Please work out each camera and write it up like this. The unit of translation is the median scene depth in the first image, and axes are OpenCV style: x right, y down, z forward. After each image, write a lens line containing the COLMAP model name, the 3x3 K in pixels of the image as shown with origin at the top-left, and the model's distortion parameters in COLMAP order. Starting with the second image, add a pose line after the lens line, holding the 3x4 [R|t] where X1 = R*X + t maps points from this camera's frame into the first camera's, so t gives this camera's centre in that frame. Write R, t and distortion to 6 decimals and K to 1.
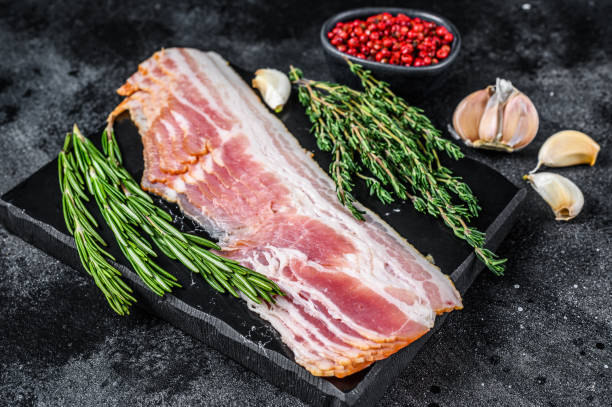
lens RADIAL K [[949.0, 0, 306.0], [0, 949.0, 203.5], [0, 0, 1]] dist [-0.031924, -0.004373]
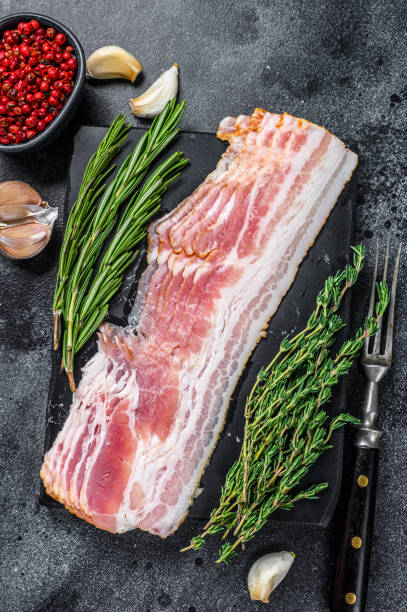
lens RADIAL K [[949.0, 0, 203.5], [0, 949.0, 306.0], [0, 0, 1]] dist [-0.031924, -0.004373]
pose [[0.523212, 0.849643, -0.065998, 0.014019], [-0.574617, 0.408919, 0.708944, -0.846634], [0.629337, -0.333004, 0.702170, 0.238999]]
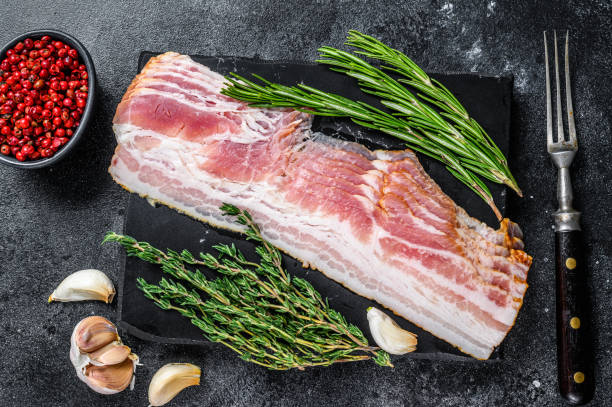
lens RADIAL K [[949.0, 0, 306.0], [0, 949.0, 203.5], [0, 0, 1]] dist [-0.031924, -0.004373]
pose [[-0.847156, 0.531141, -0.014677, -0.018803], [-0.340859, -0.522055, 0.781840, -0.932645], [0.407605, 0.667343, 0.623306, 0.304085]]
